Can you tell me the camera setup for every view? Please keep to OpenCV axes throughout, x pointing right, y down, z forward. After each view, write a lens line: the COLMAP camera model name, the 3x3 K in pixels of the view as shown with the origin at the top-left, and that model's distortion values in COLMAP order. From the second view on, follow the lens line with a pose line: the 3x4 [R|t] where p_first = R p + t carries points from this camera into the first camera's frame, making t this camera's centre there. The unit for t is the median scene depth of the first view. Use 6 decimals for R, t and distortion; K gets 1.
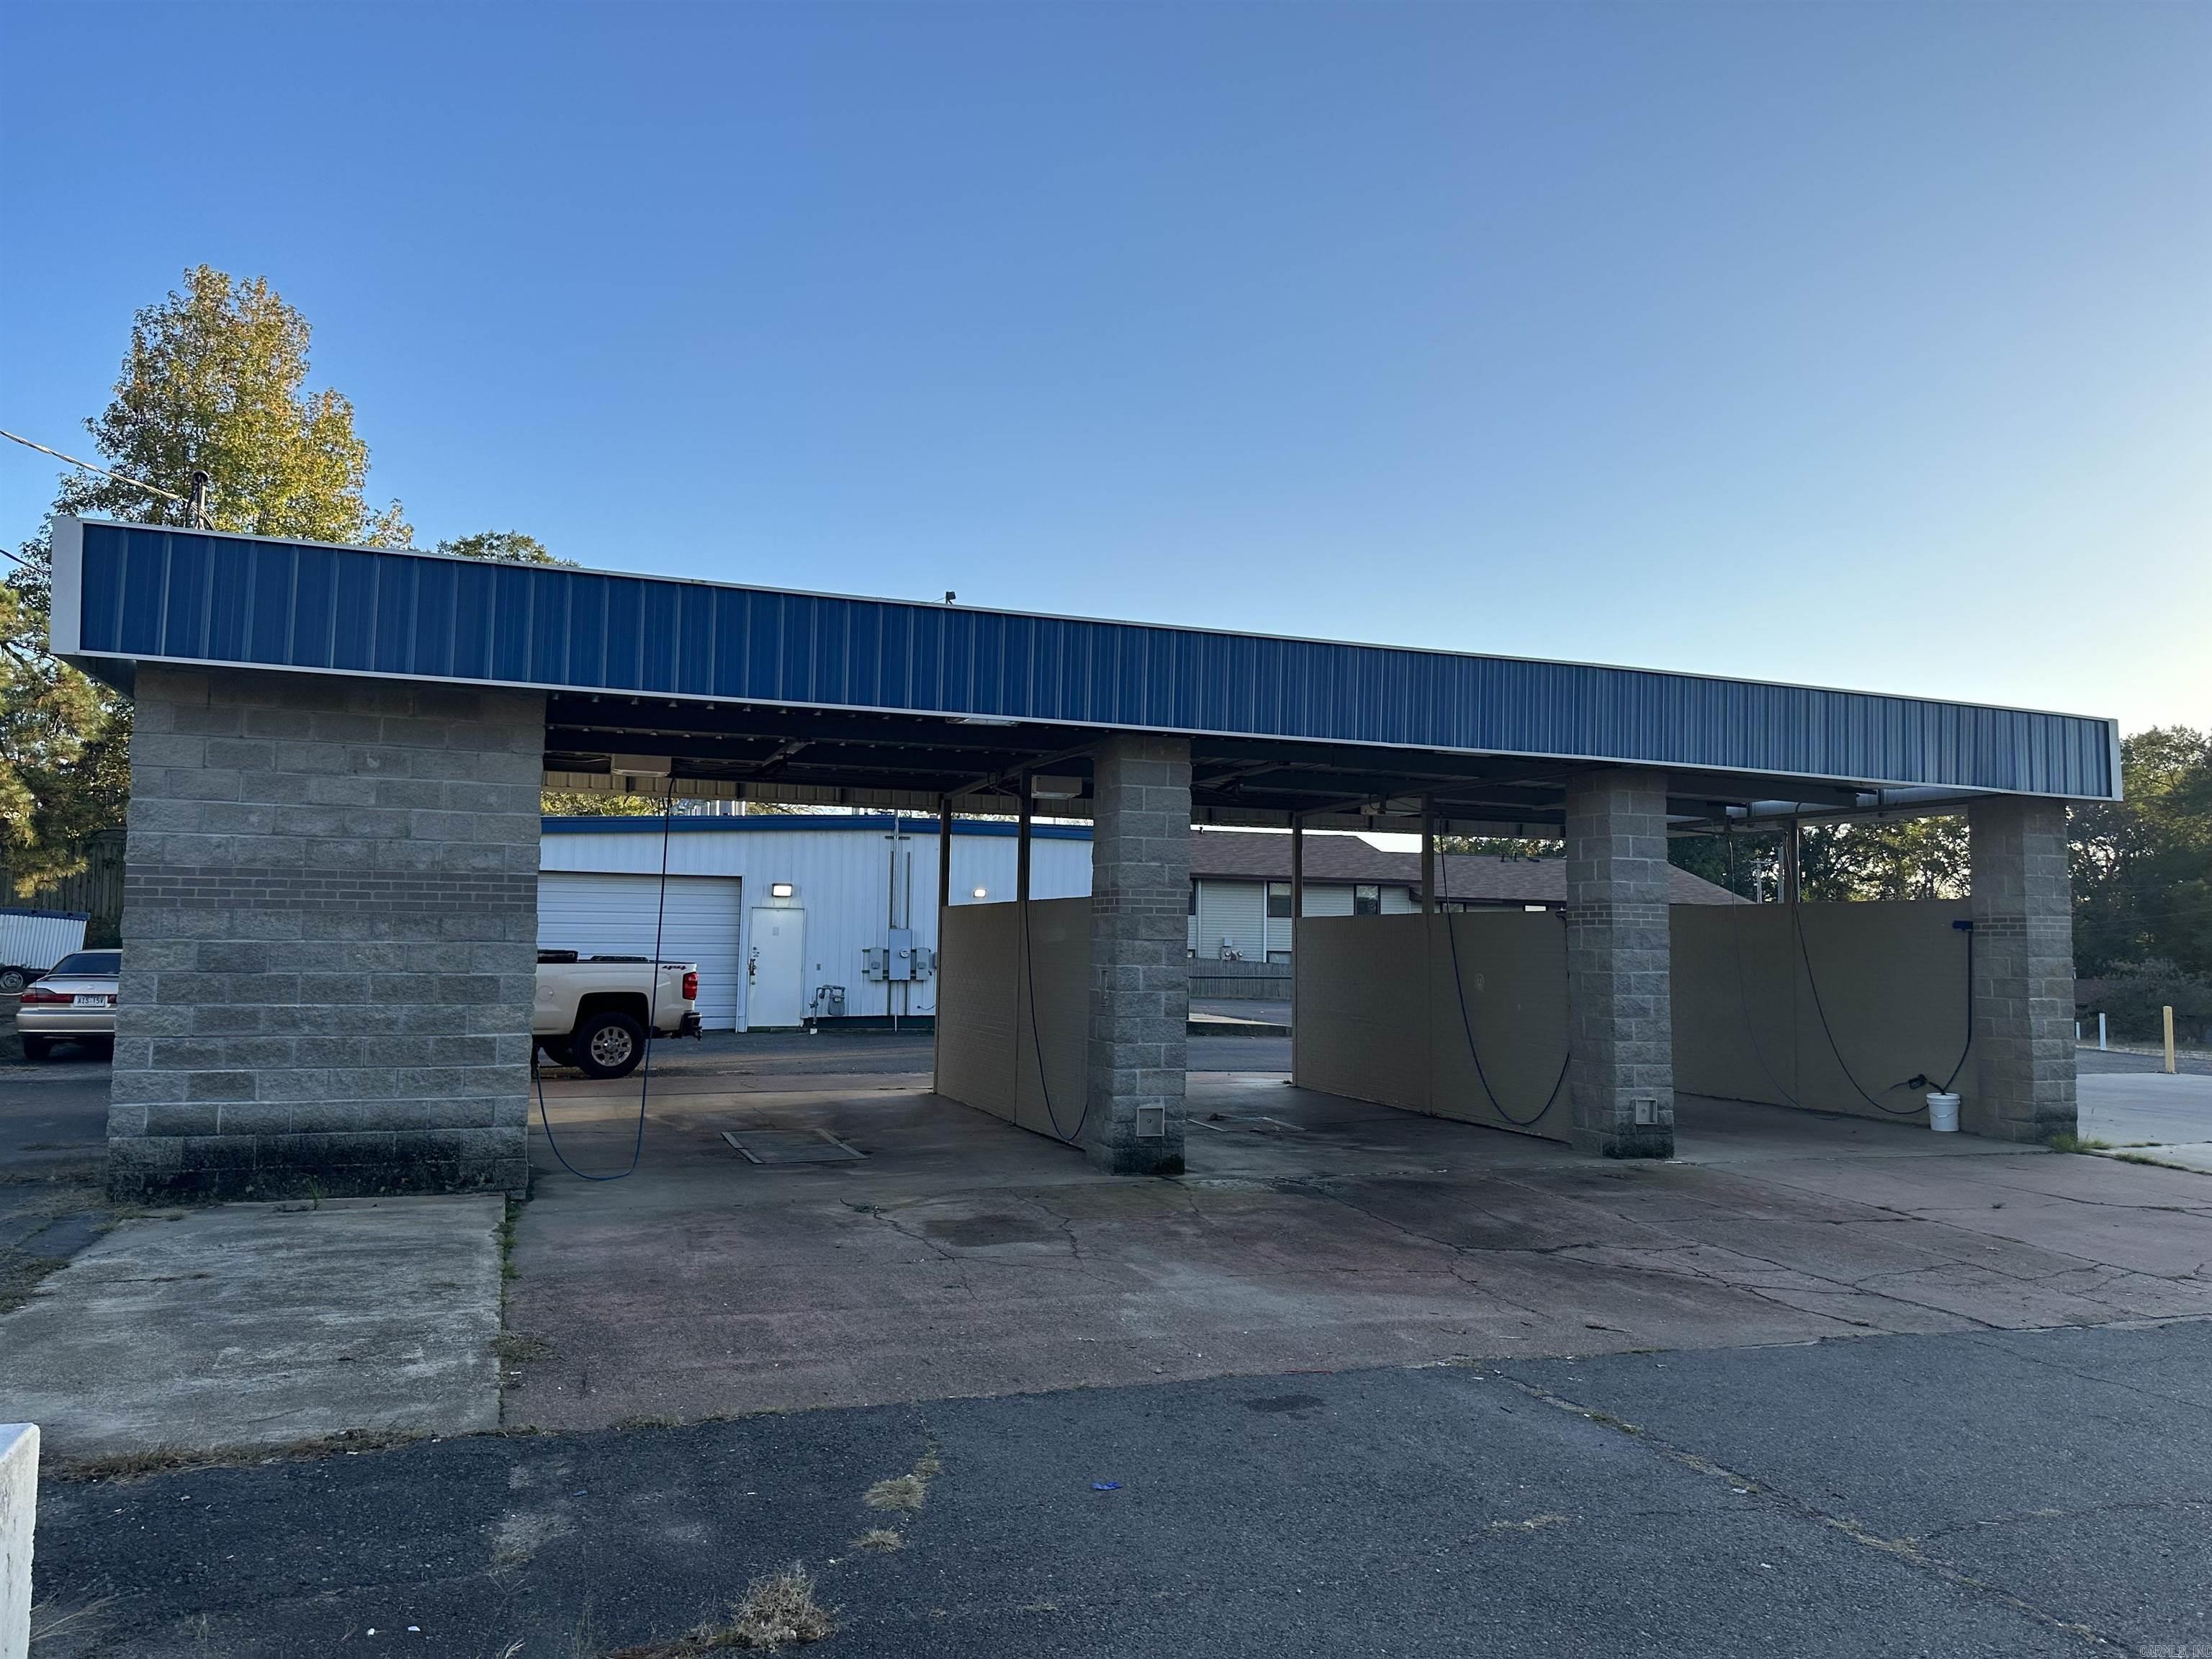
lens RADIAL K [[1542.1, 0, 1106.0], [0, 1542.1, 829.5], [0, 0, 1]] dist [0.115406, -0.156771]
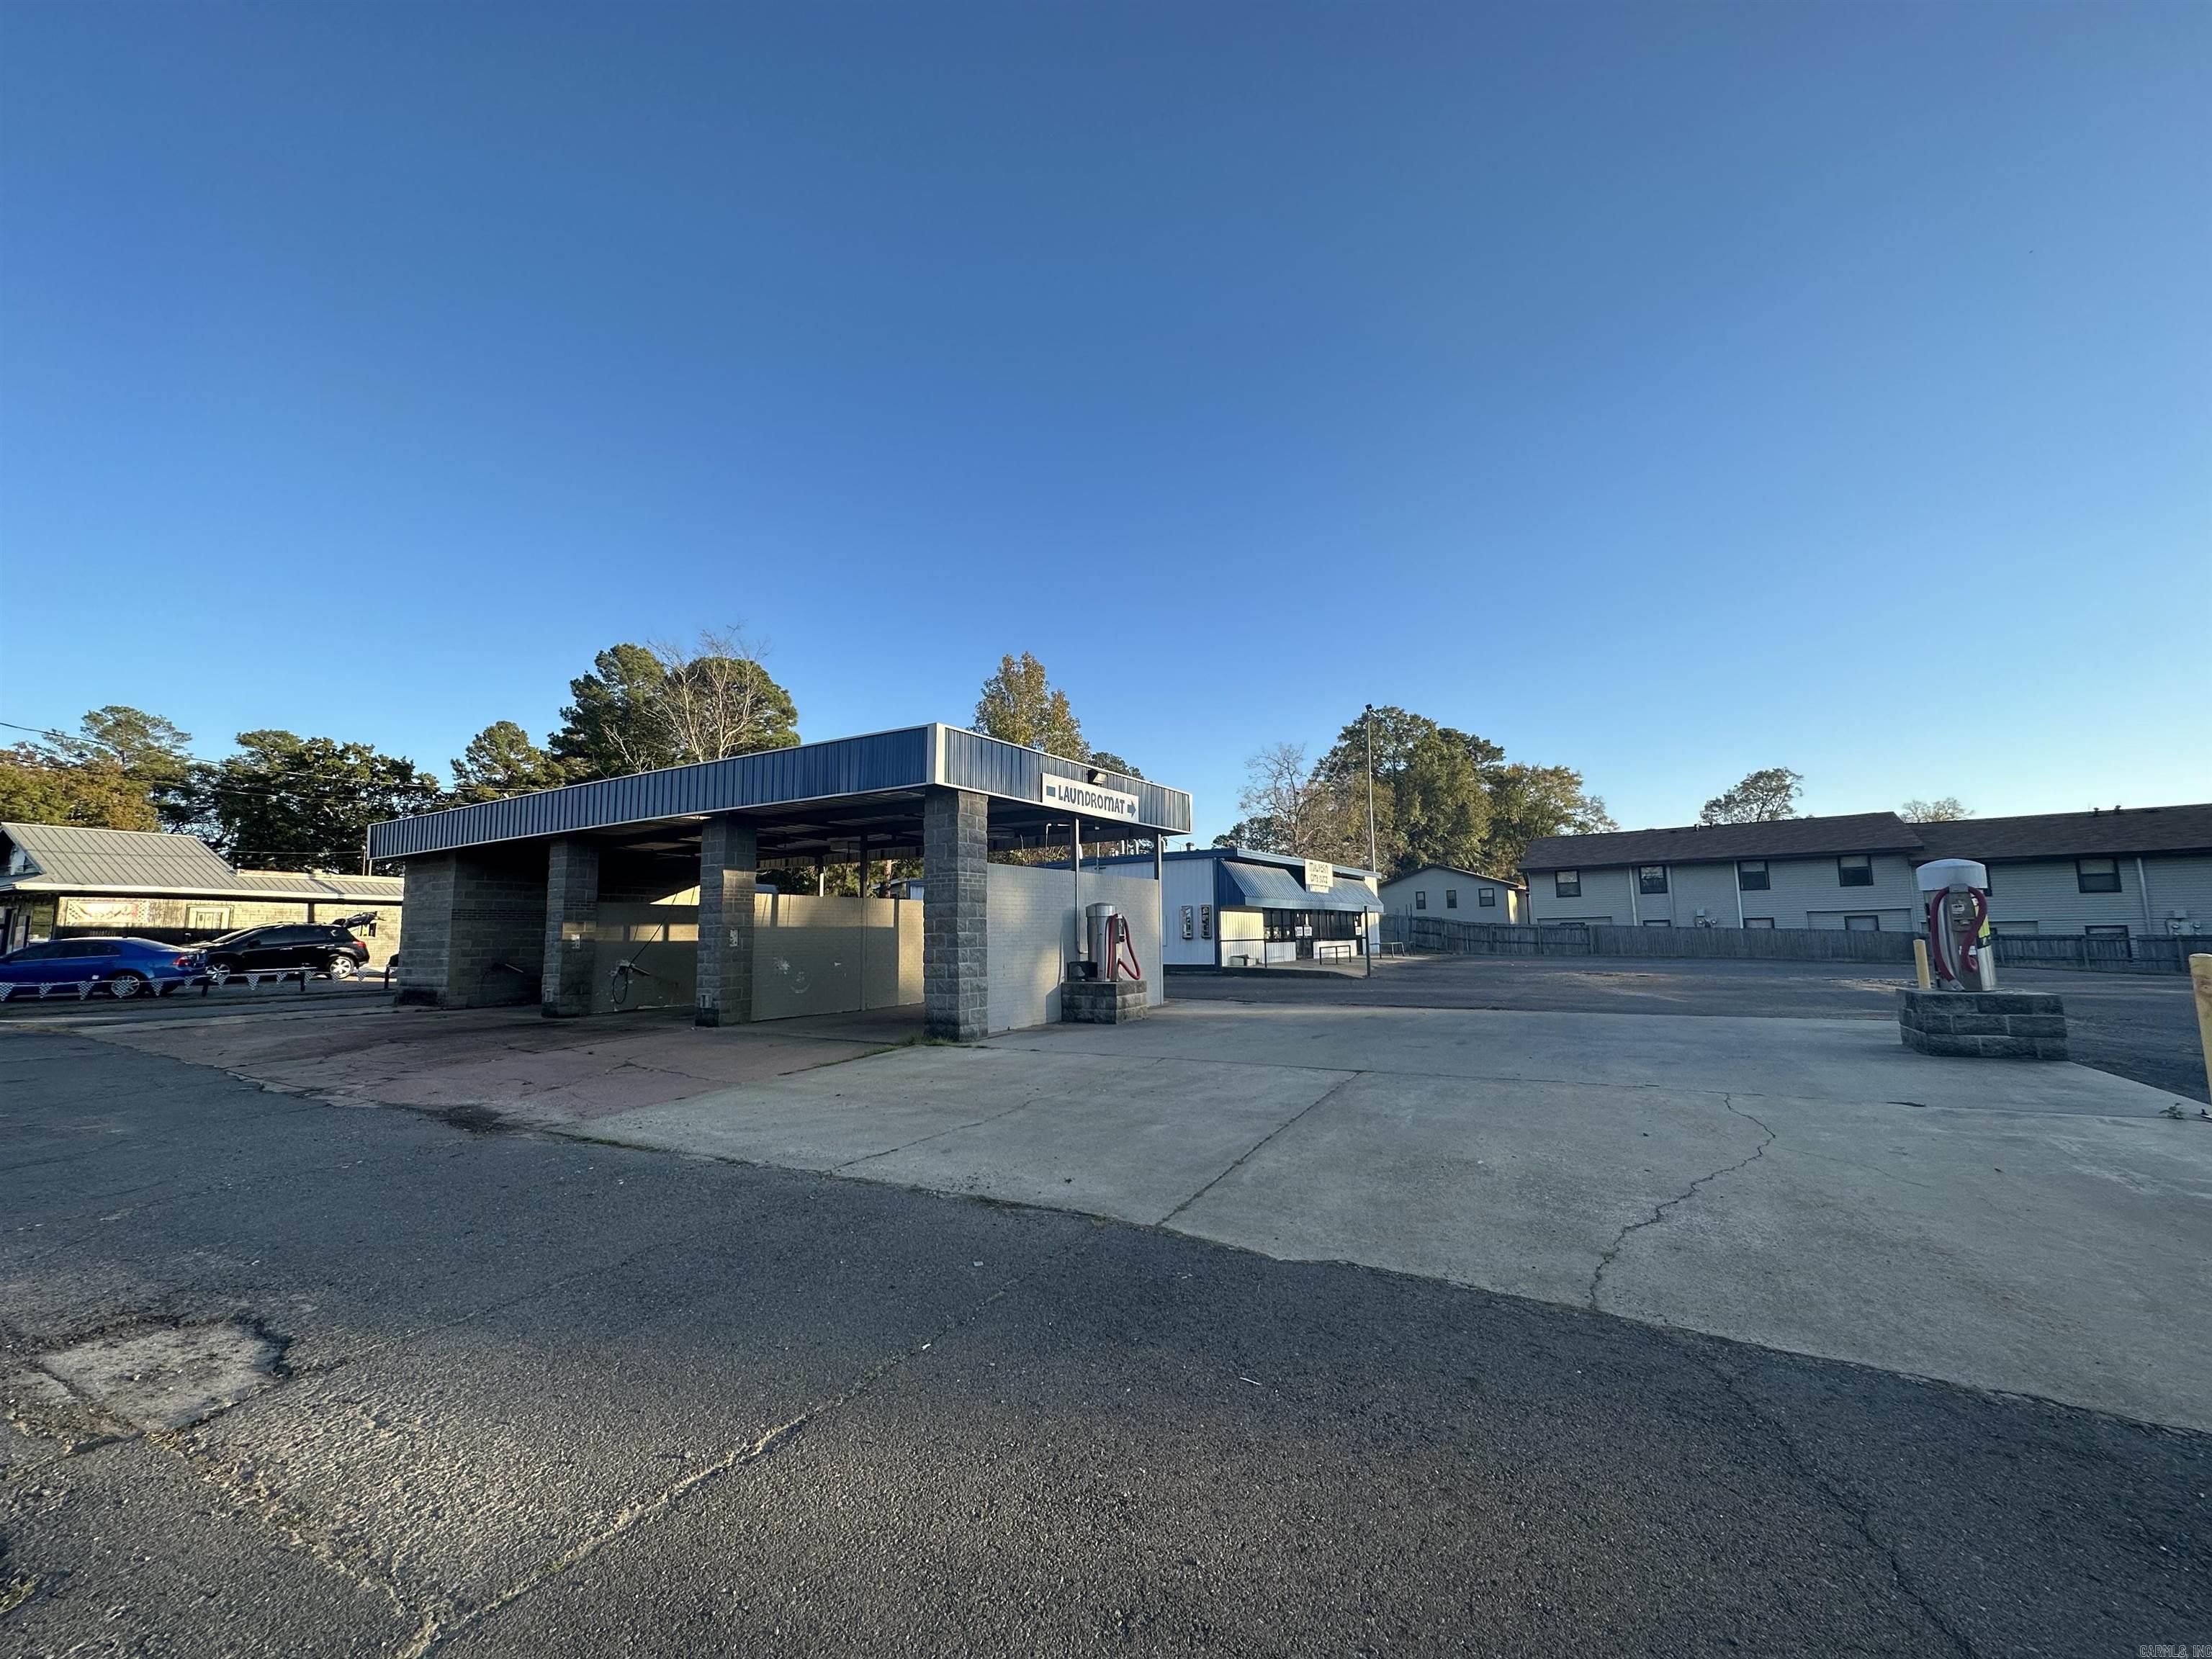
lens RADIAL K [[881.2, 0, 1105.3], [0, 881.2, 815.1], [0, 0, 1]] dist [-0.002998, -0.000269]
pose [[0.607916, -0.135308, -0.782388, 0.719094], [0.086663, 0.990793, -0.104012, 0.053471], [0.789258, -0.004574, 0.614045, 0.353912]]
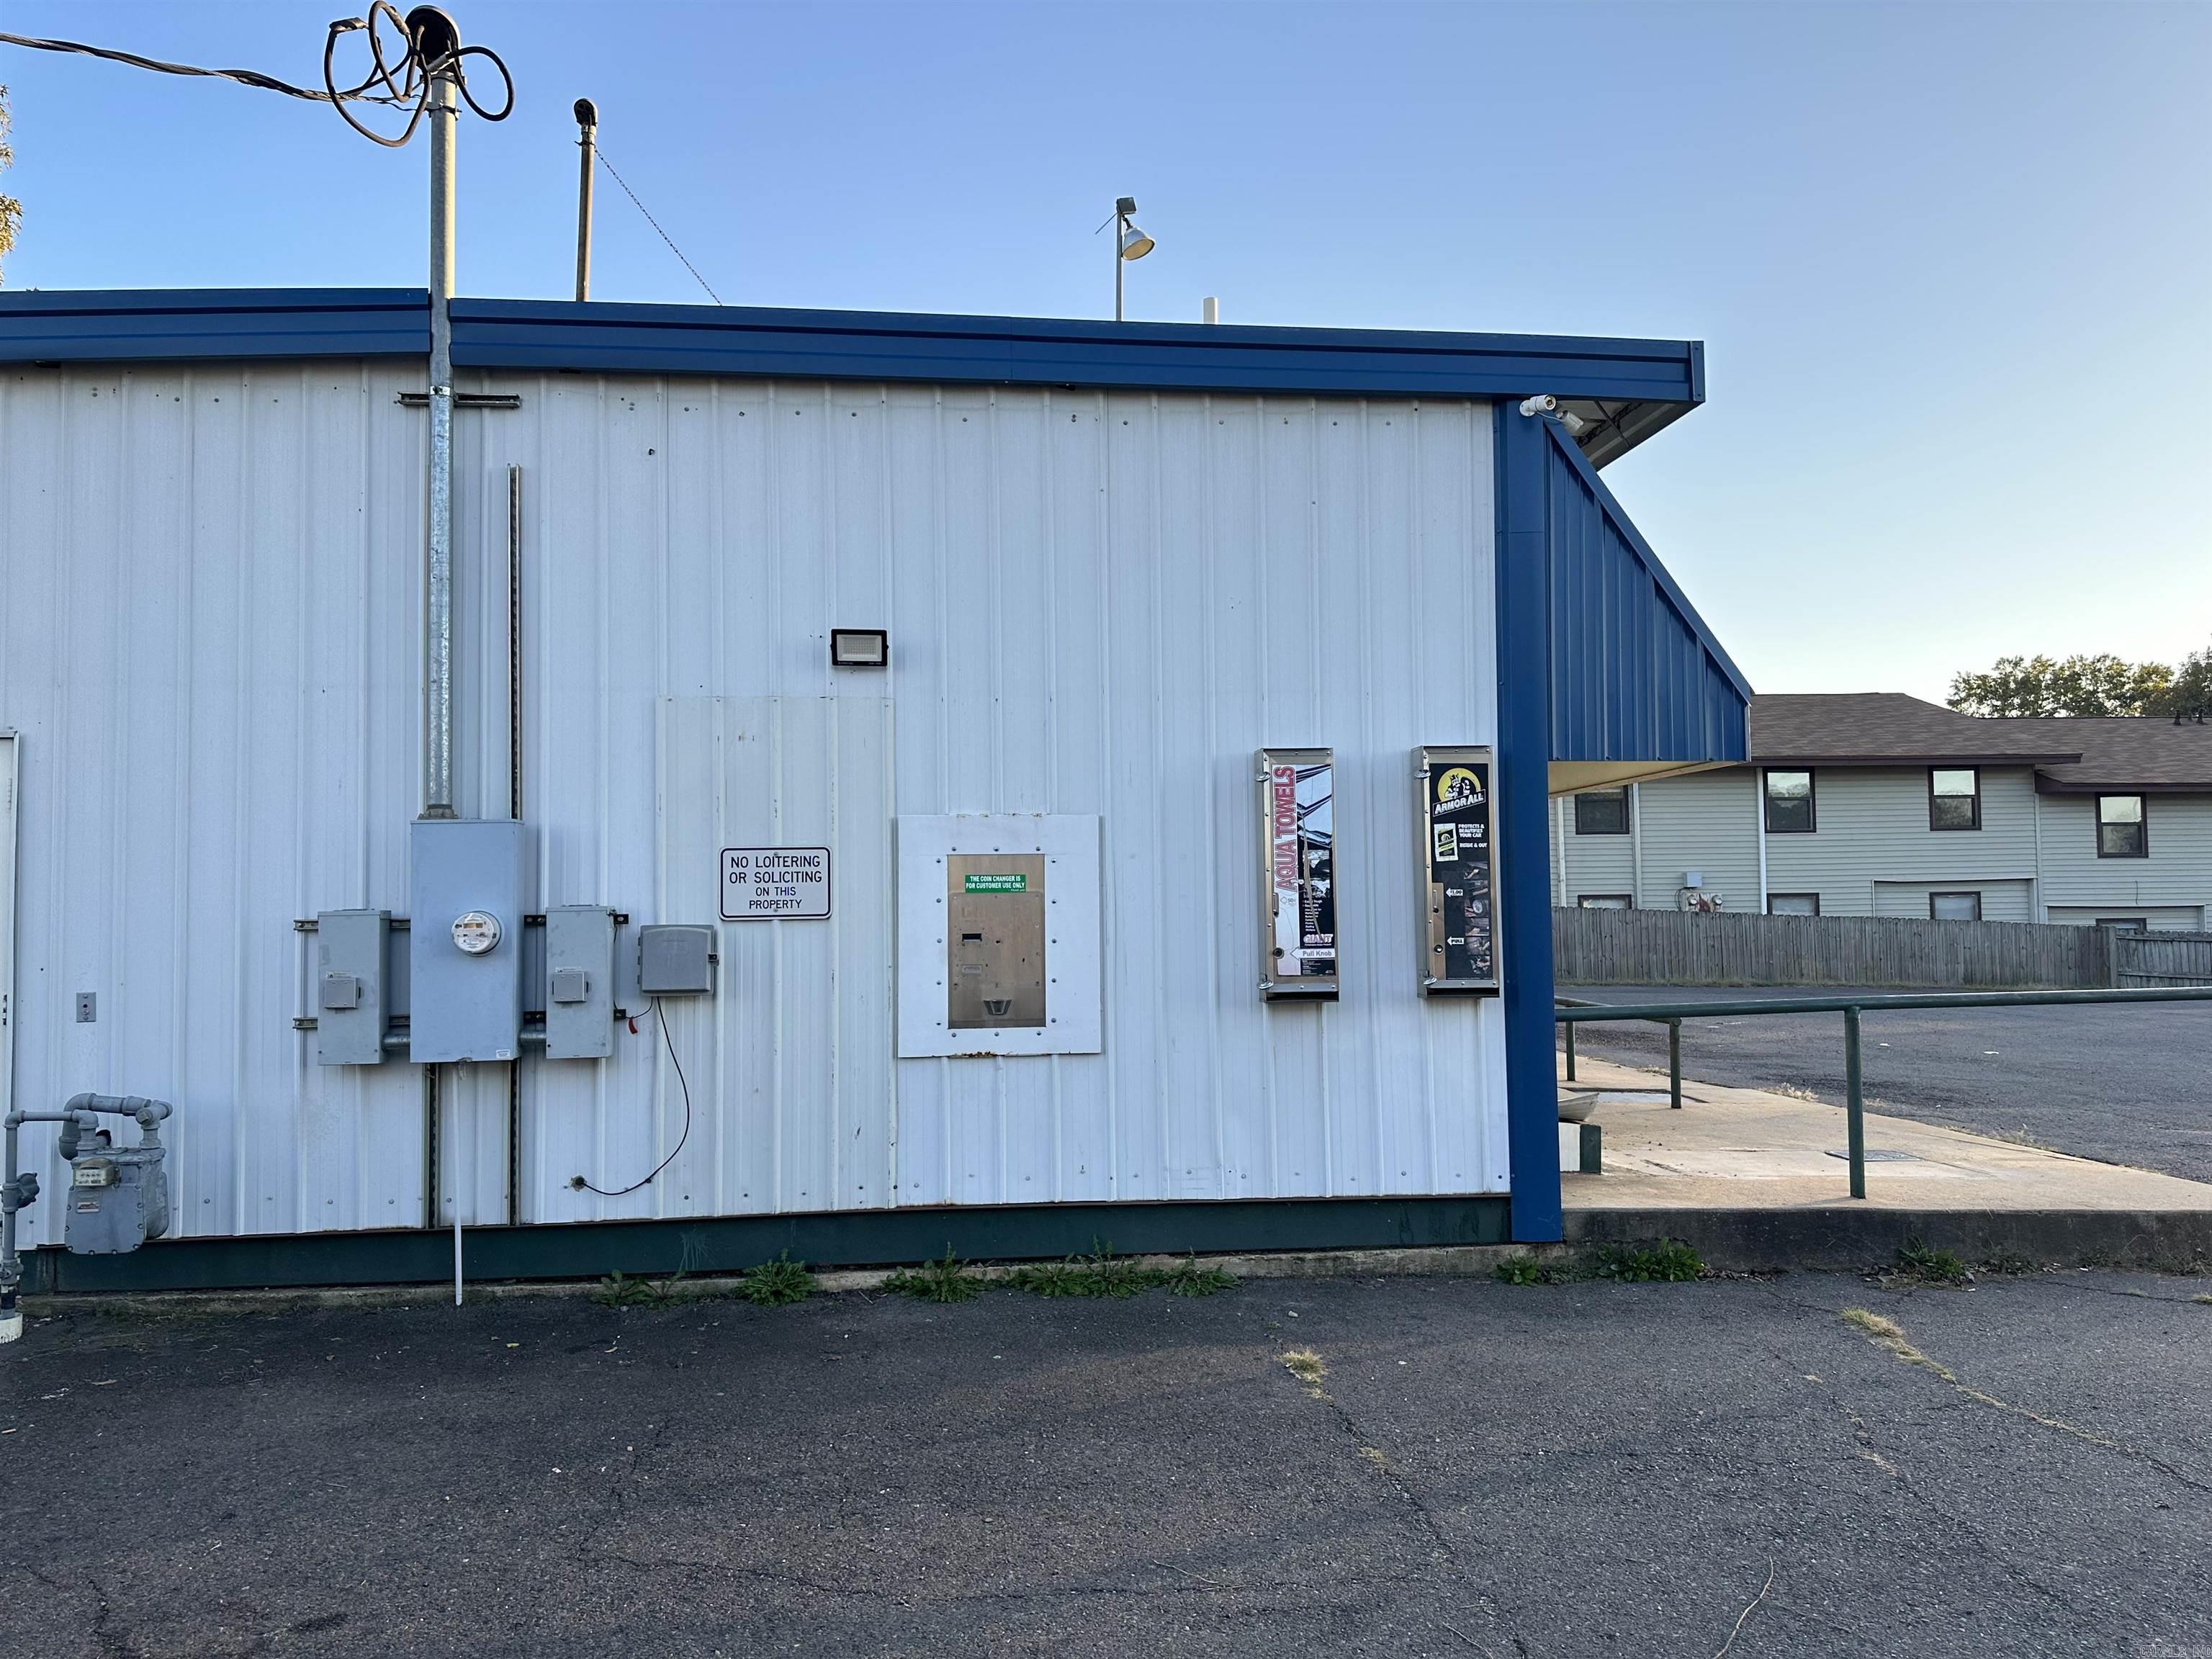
lens RADIAL K [[1542.1, 0, 1106.0], [0, 1542.1, 829.5], [0, 0, 1]] dist [0.115406, -0.156771]
pose [[0.973301, -0.038527, -0.226276, 0.001683], [0.045057, 0.998702, 0.023764, 0.064466], [0.225067, -0.033325, 0.973773, 0.810445]]
